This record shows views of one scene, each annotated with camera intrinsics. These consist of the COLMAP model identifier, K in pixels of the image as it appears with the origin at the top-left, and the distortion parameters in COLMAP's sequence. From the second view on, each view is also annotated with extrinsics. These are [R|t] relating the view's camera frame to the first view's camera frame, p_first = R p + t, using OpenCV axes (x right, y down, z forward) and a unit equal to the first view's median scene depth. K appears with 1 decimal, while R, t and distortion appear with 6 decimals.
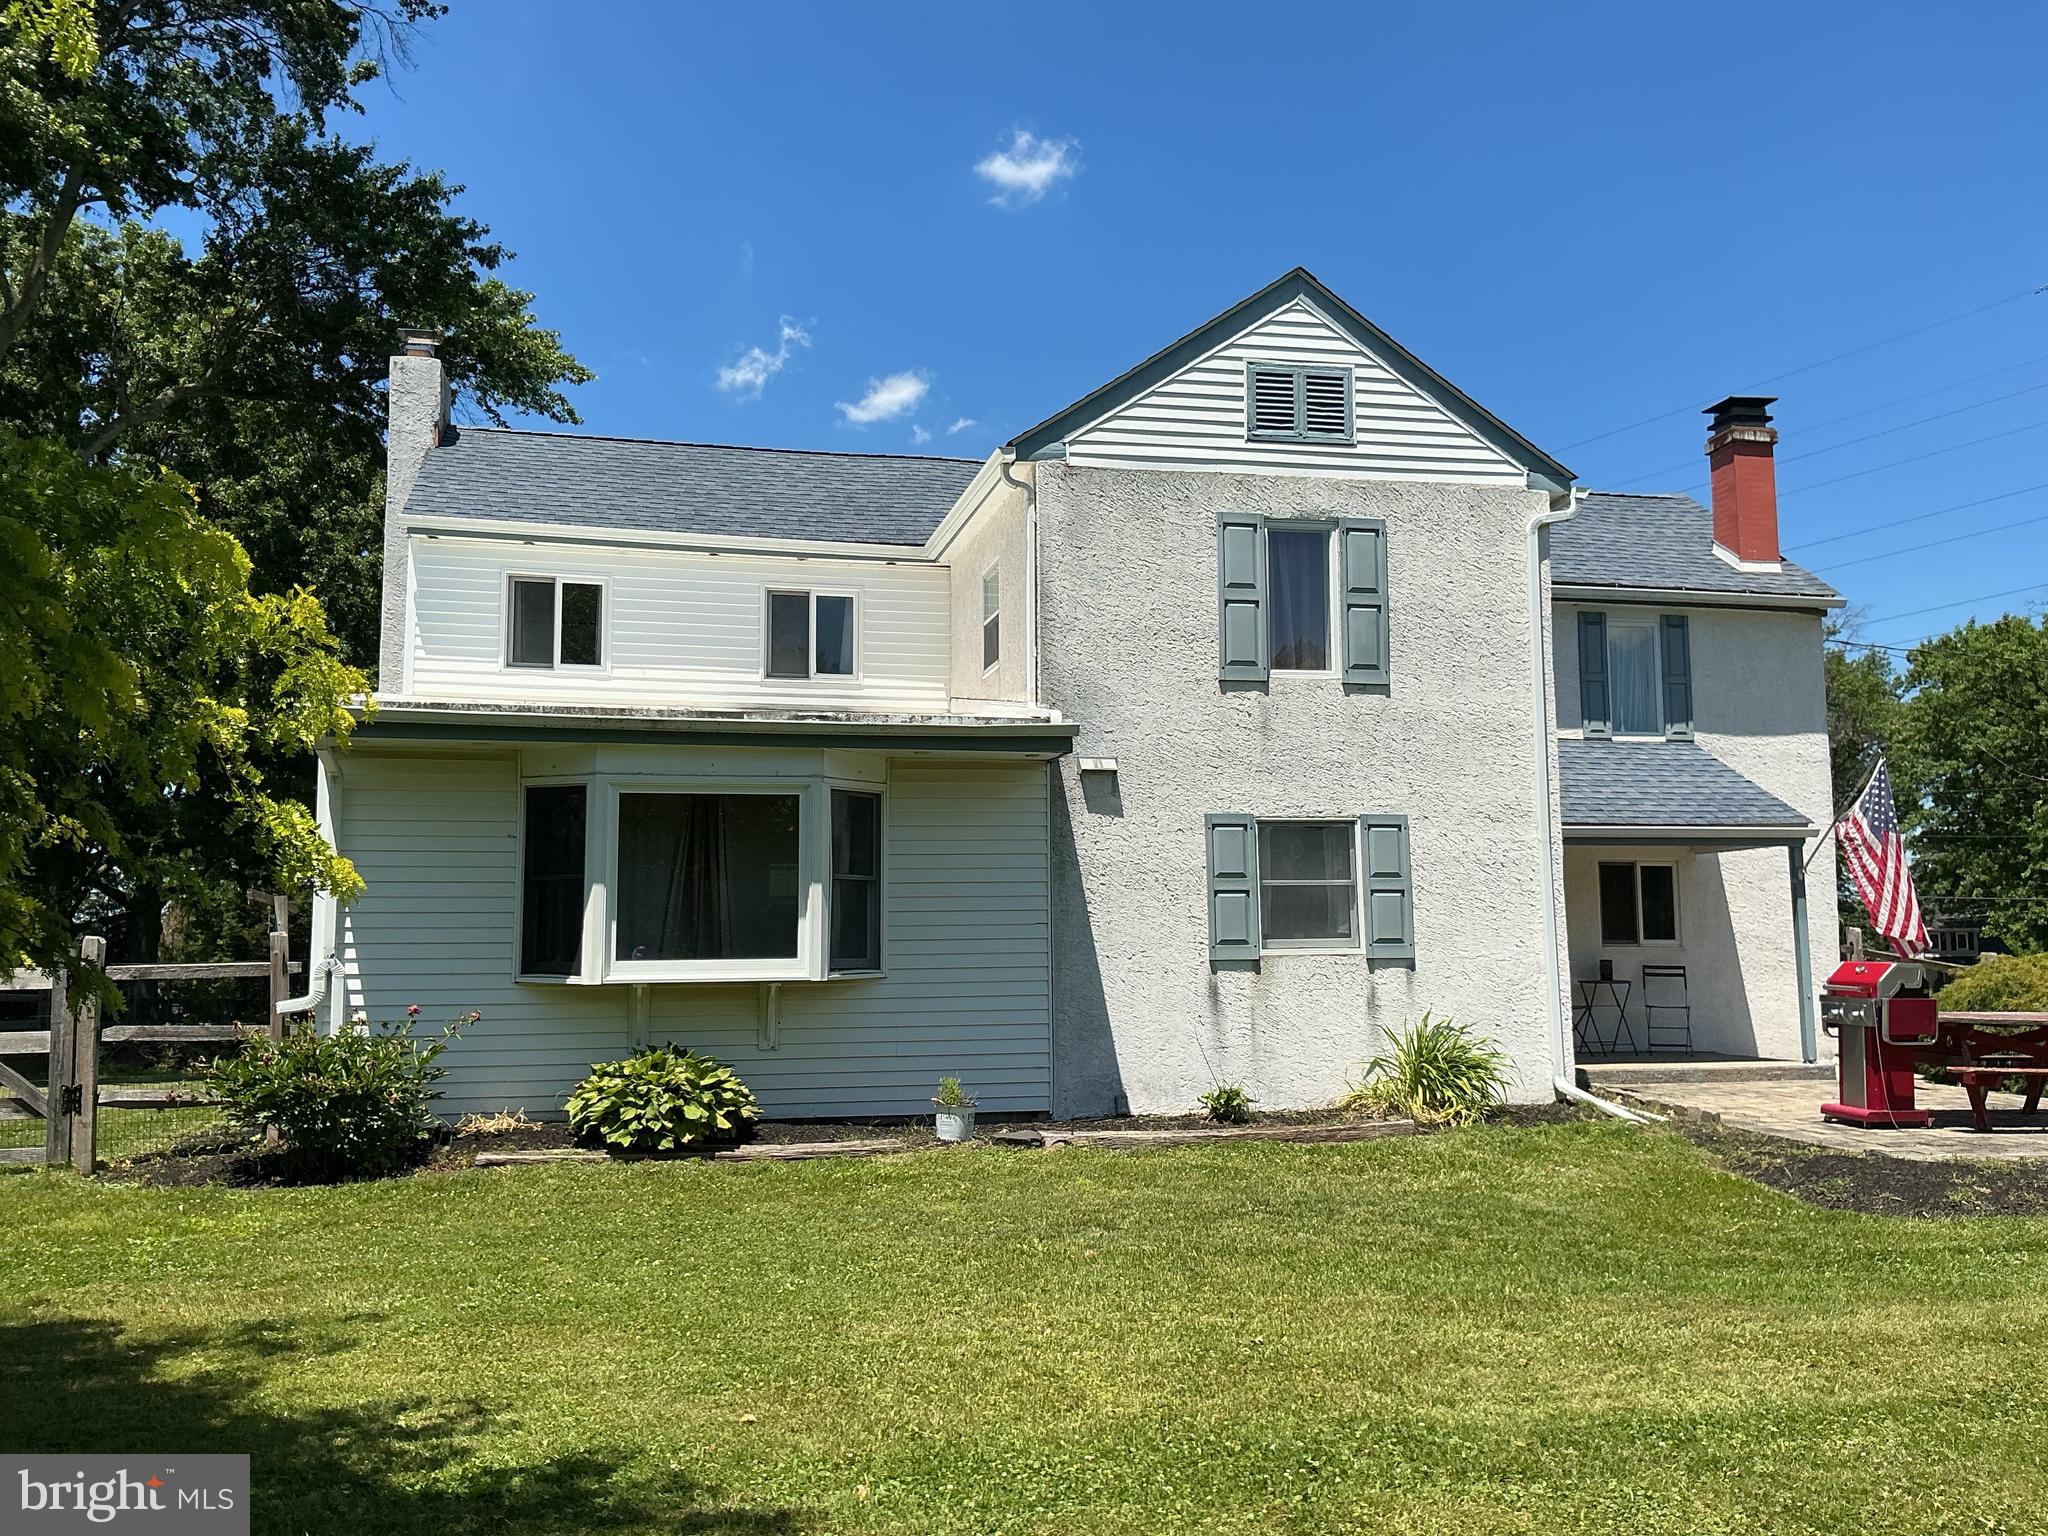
lens RADIAL K [[1741.8, 0, 1034.5], [0, 1741.8, 769.2], [0, 0, 1]] dist [0.099894, -0.217293]
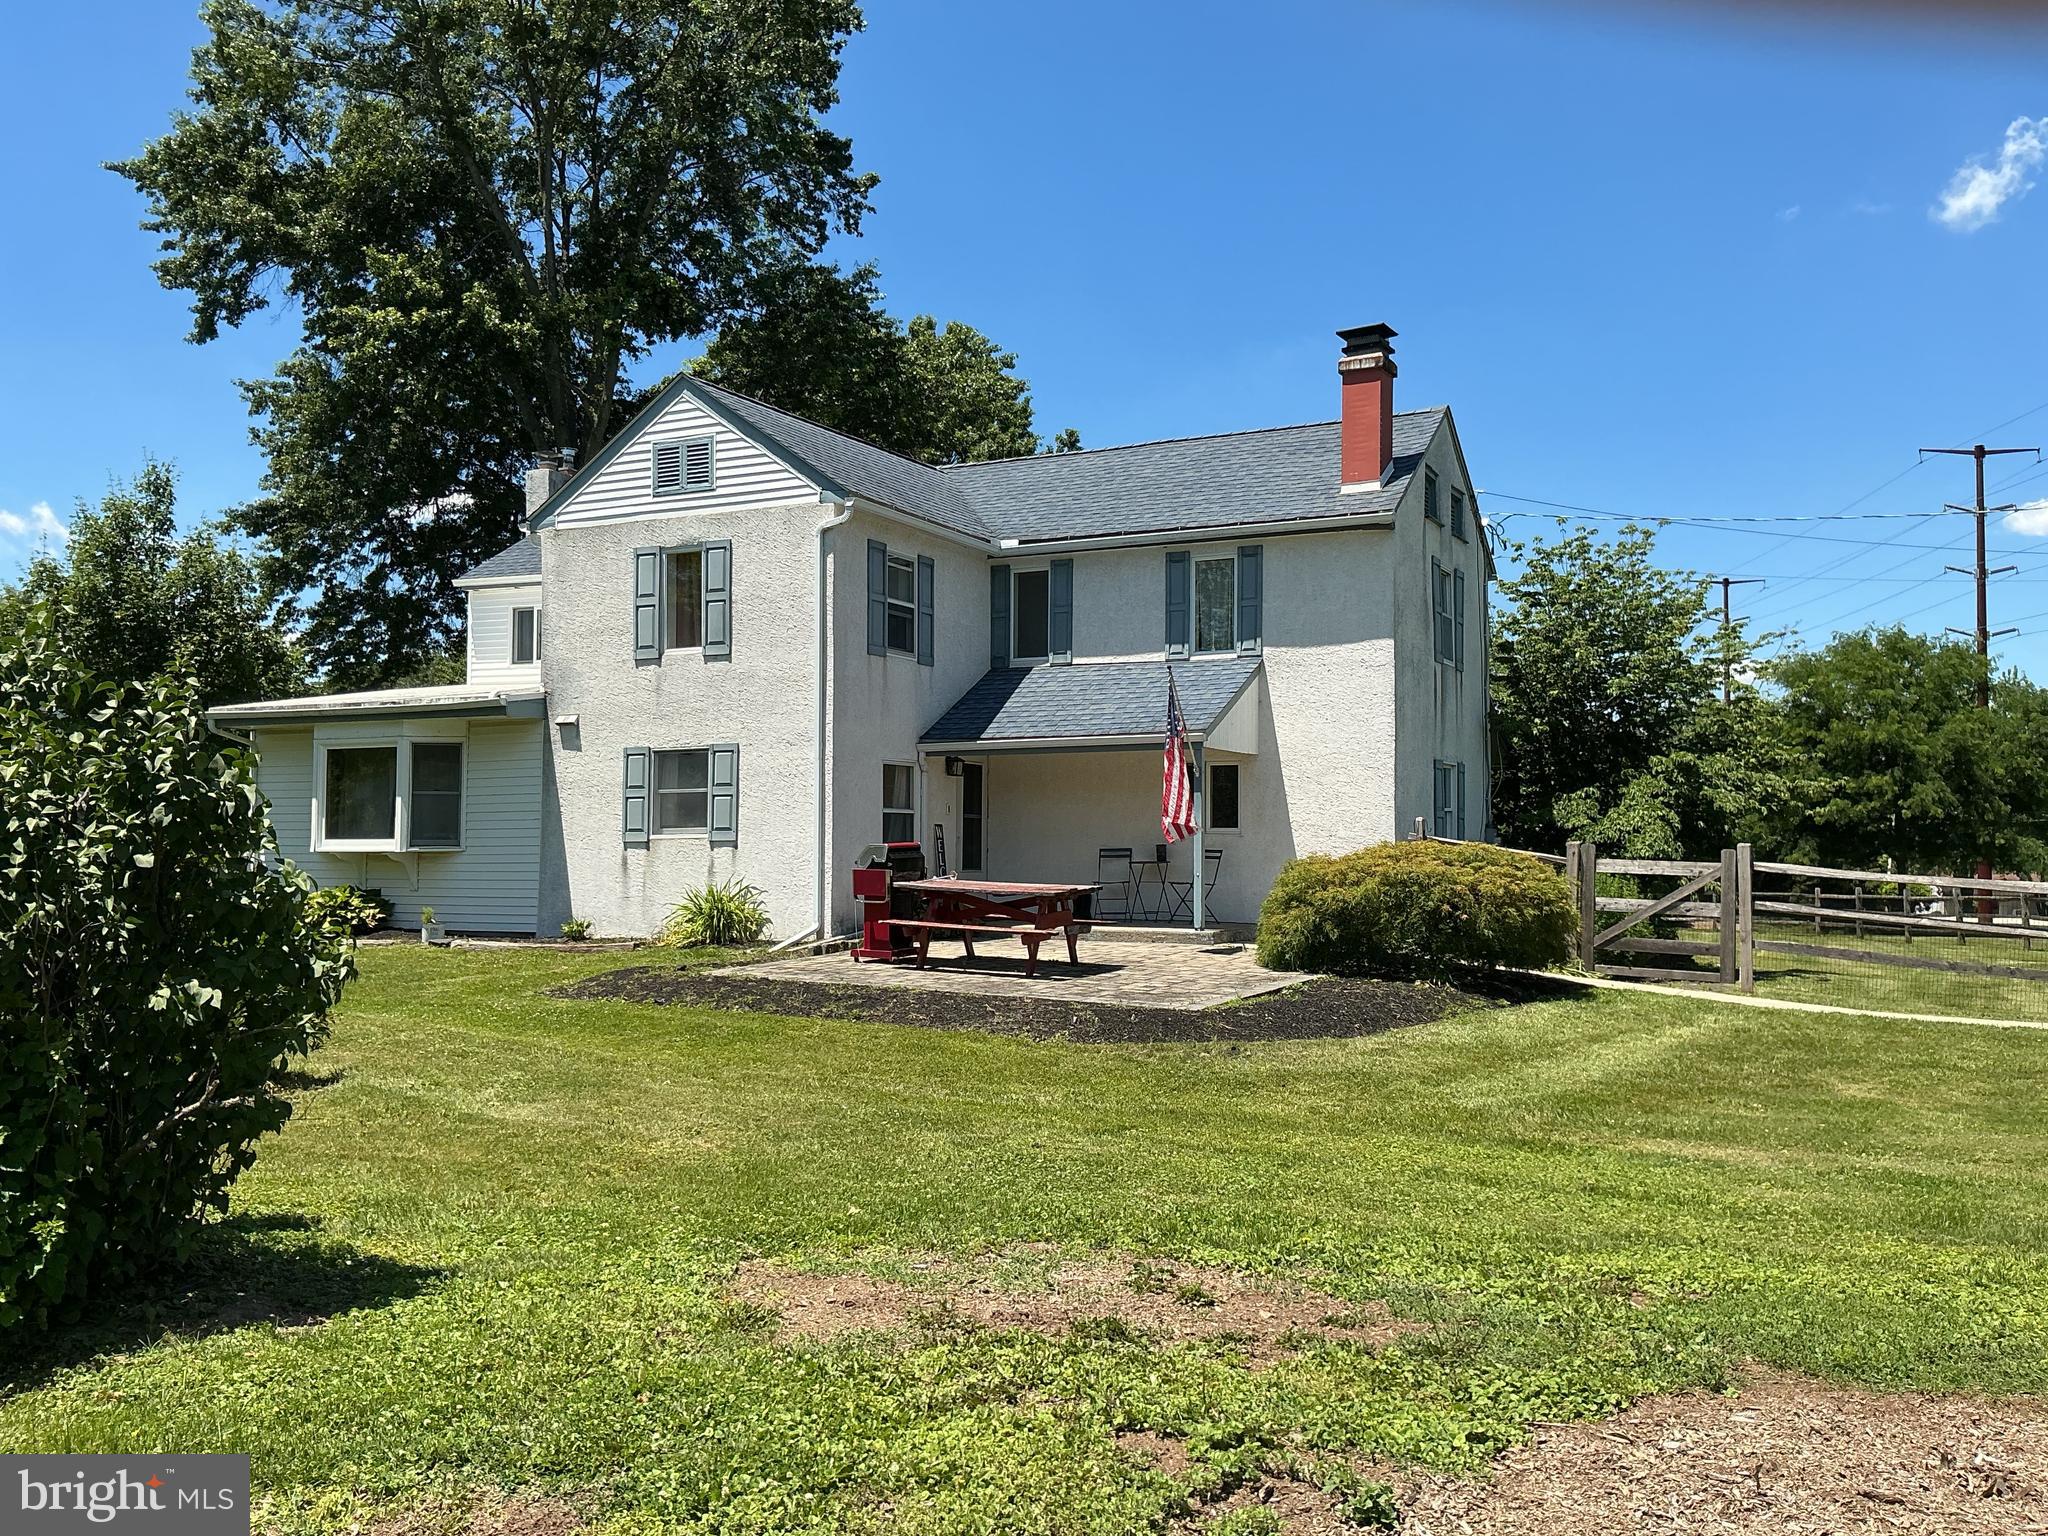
lens RADIAL K [[1741.8, 0, 1035.8], [0, 1741.8, 761.5], [0, 0, 1]] dist [0.099894, -0.217293]
pose [[0.771257, -0.025817, -0.636001, 1.337889], [0.060237, 0.997653, 0.032549, 0.009349], [0.633668, -0.063414, 0.771002, 0.035517]]
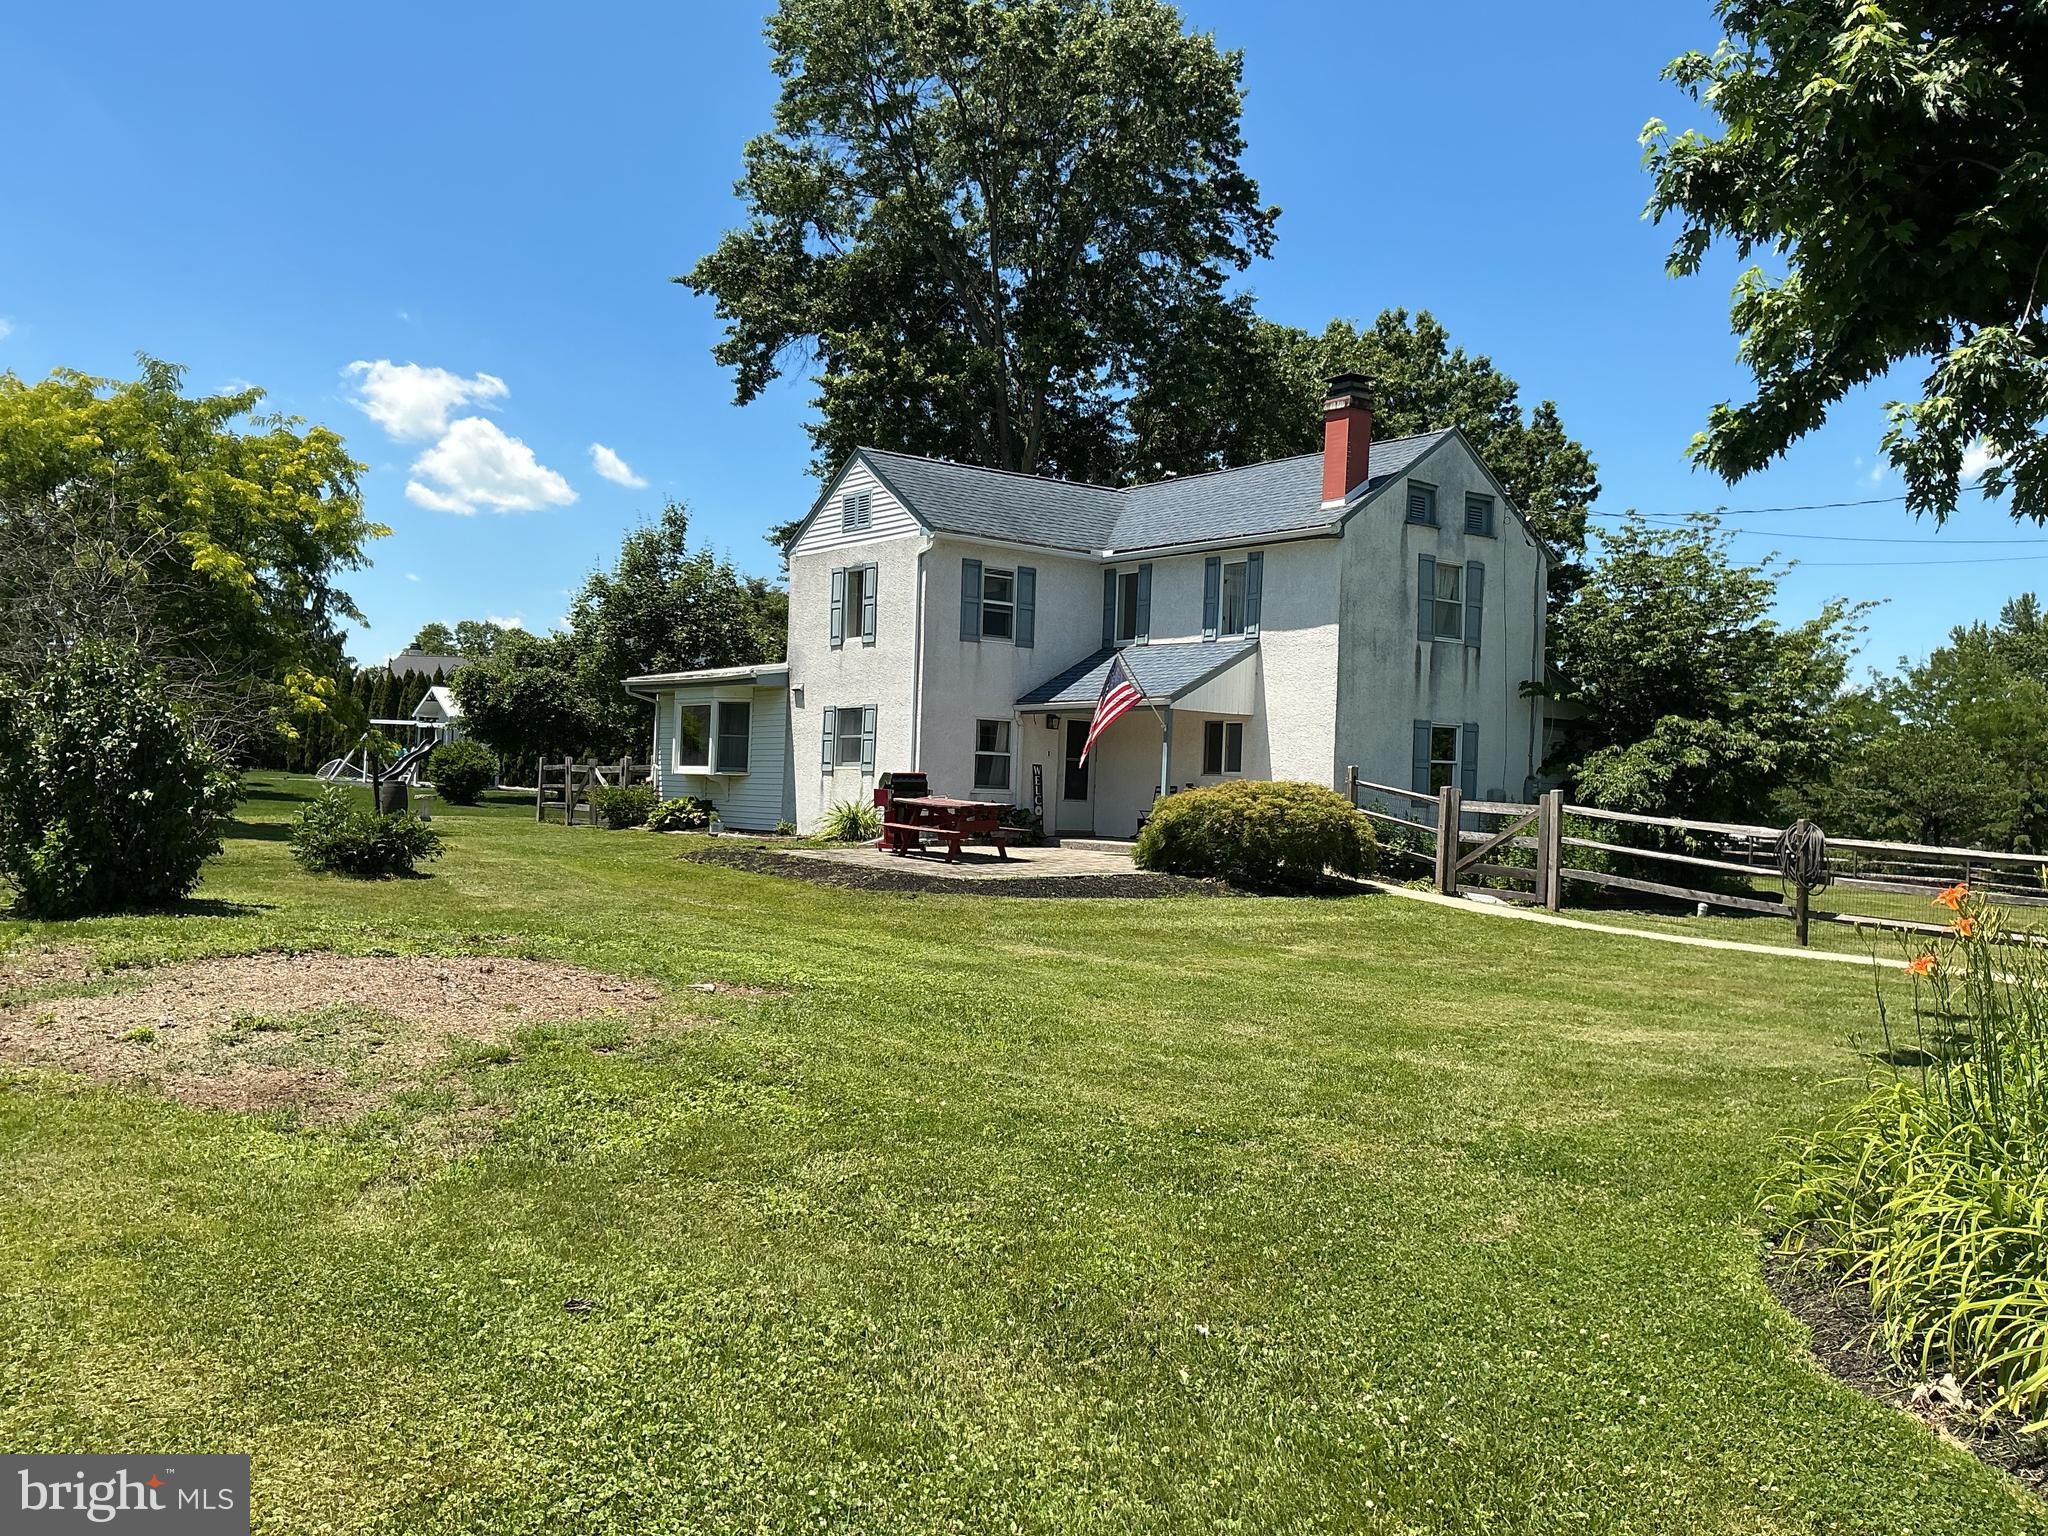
lens RADIAL K [[1741.8, 0, 1010.9], [0, 1741.8, 766.2], [0, 0, 1]] dist [0.099894, -0.217293]
pose [[0.429712, 0.003815, -0.902958, 2.185187], [0.058093, 0.997803, 0.031862, 0.044177], [0.901095, -0.066147, 0.428546, 0.245814]]
